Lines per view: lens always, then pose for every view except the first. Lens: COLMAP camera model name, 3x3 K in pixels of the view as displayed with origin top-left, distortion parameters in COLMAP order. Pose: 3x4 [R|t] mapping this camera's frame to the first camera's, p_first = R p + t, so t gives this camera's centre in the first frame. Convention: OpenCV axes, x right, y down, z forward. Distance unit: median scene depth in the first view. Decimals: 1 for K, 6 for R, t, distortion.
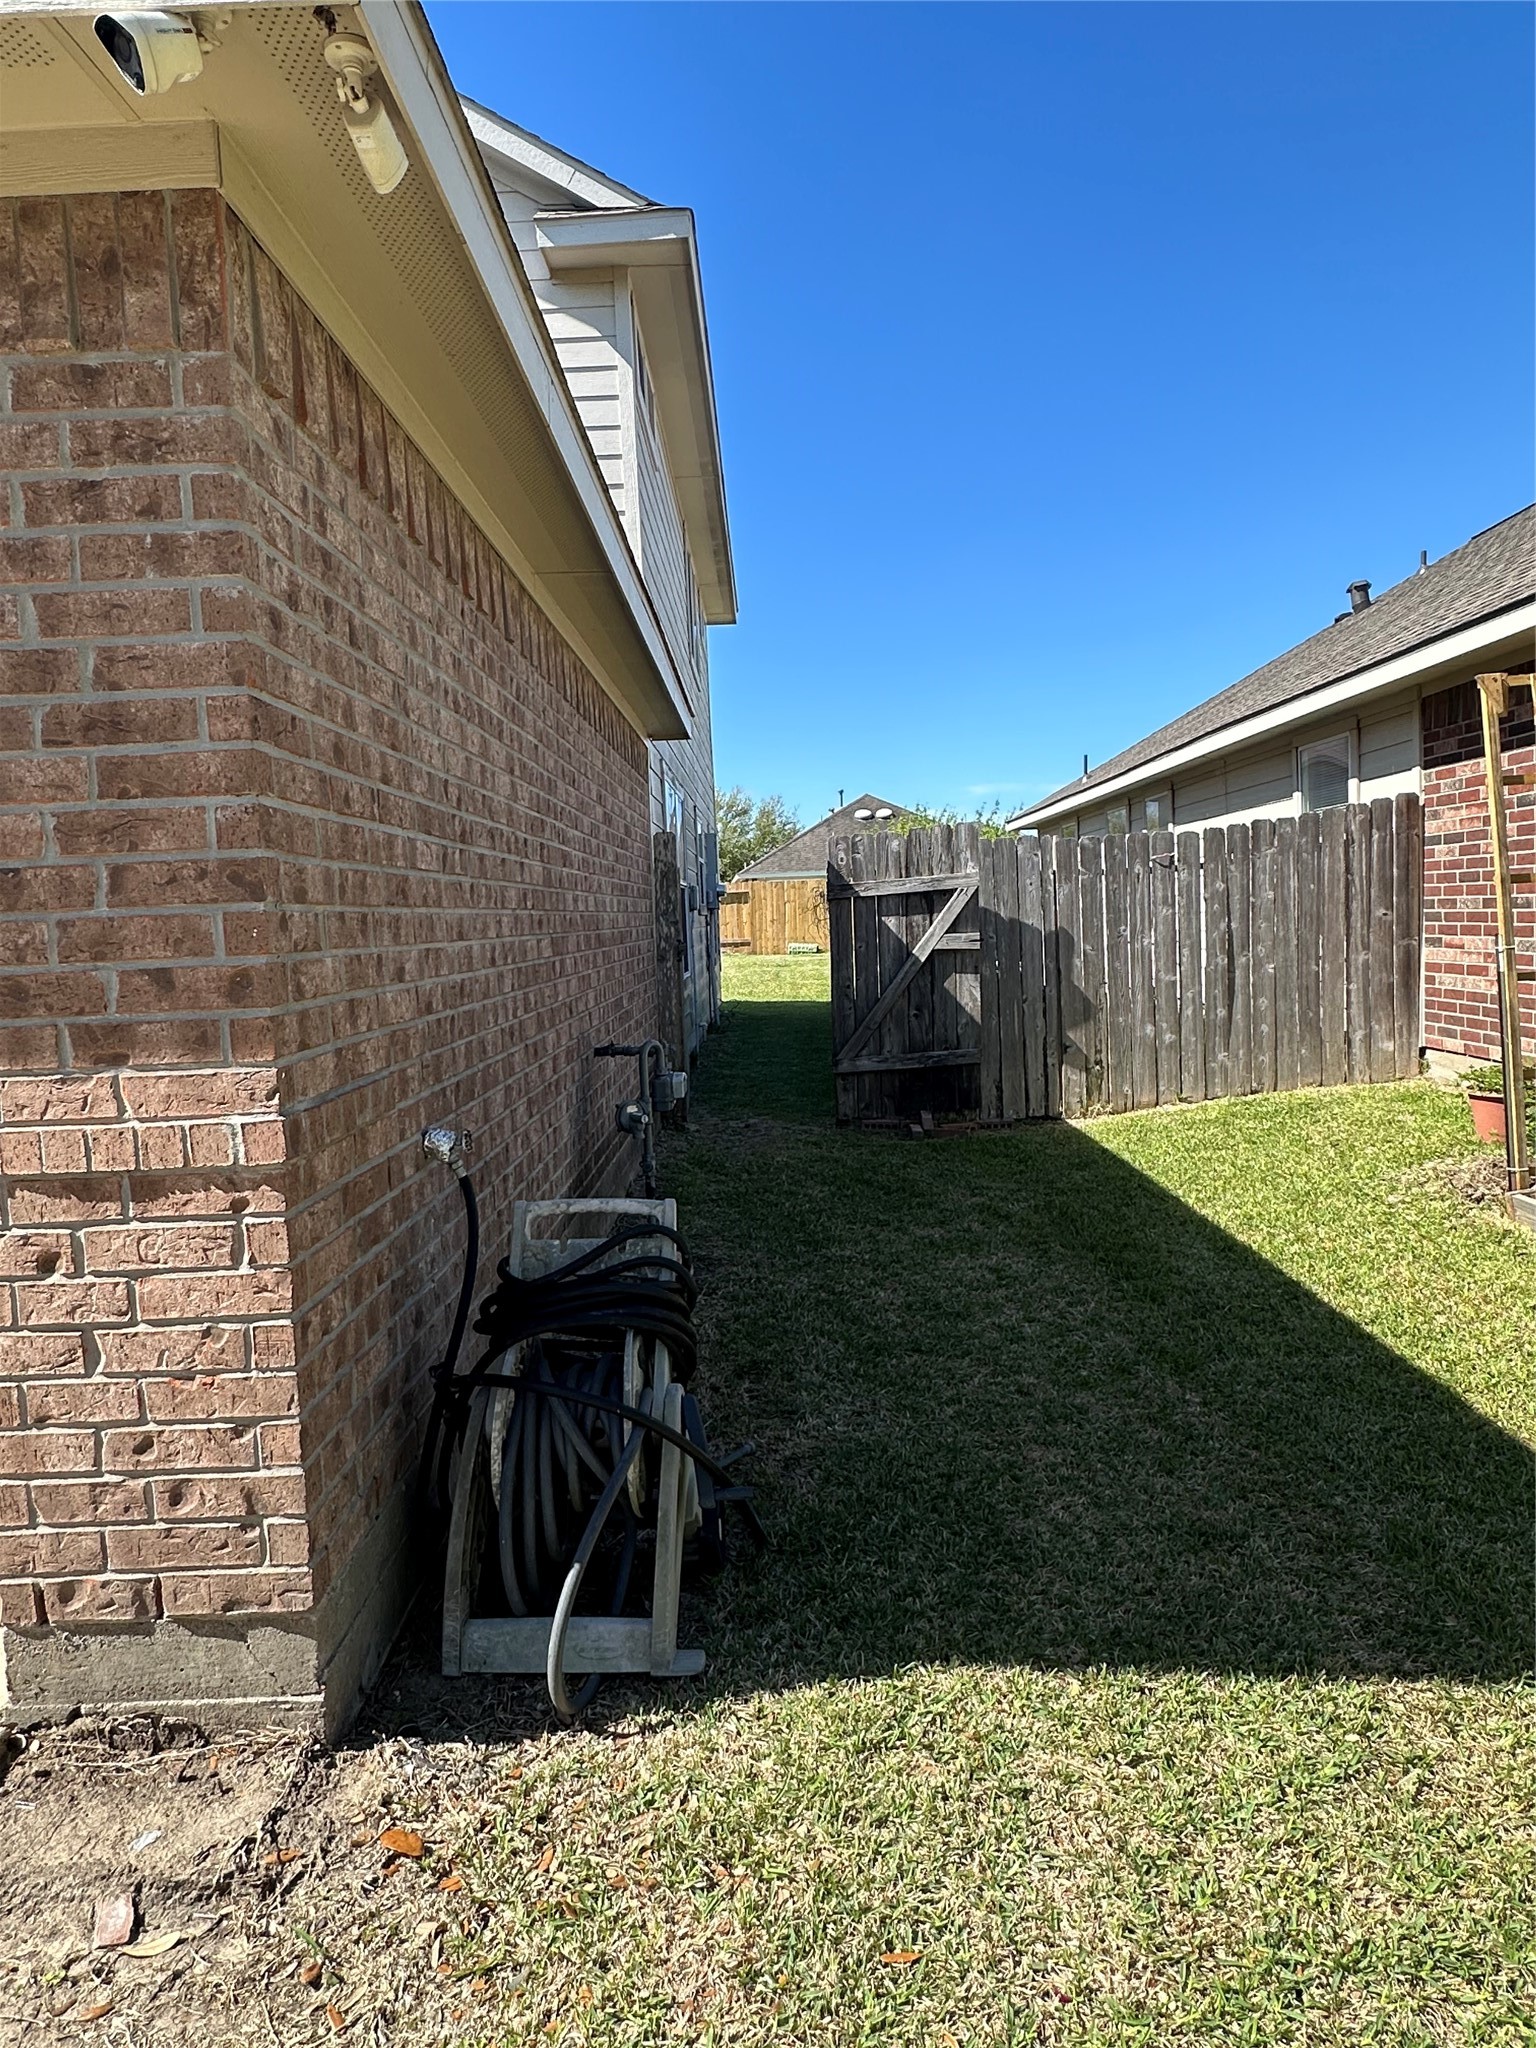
lens RADIAL K [[1248.9, 0, 769.6], [0, 1248.9, 1021.3], [0, 0, 1]] dist [-0.000972, 0.000174]
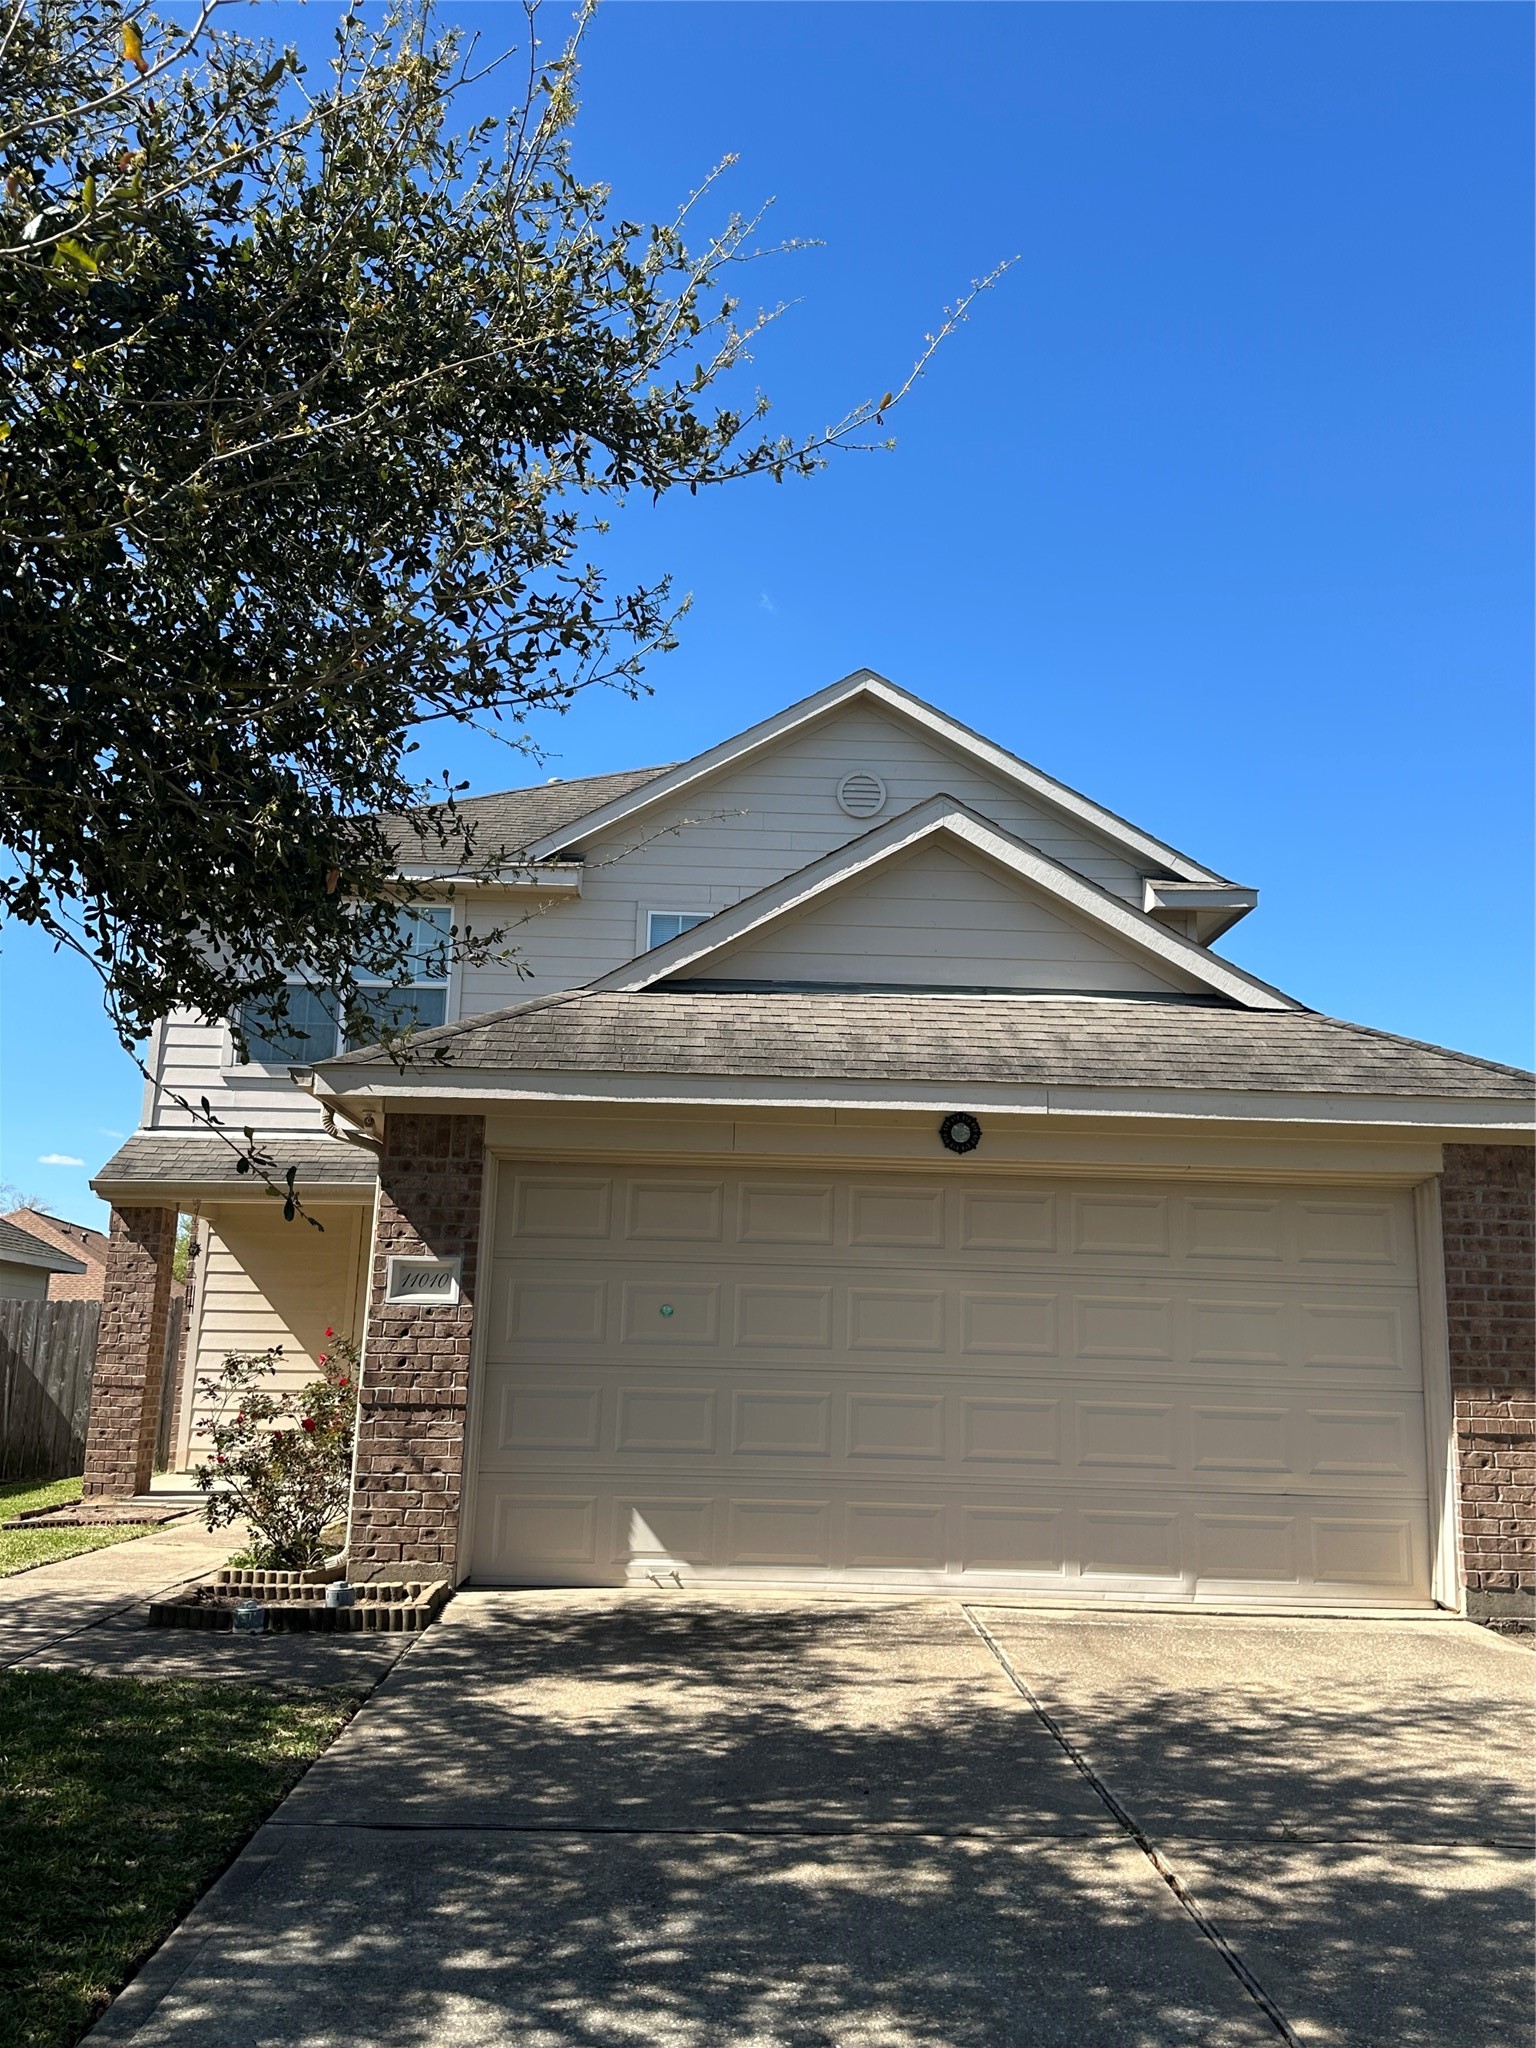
lens RADIAL K [[1721.1, 0, 768.7], [0, 1721.1, 1026.1], [0, 0, 1]] dist [-0.003270, -0.001059]
pose [[0.996582, 0.074898, 0.034843, -2.674700], [-0.062104, 0.957455, -0.281820, 0.484671], [-0.054469, 0.278693, 0.958834, -3.451099]]
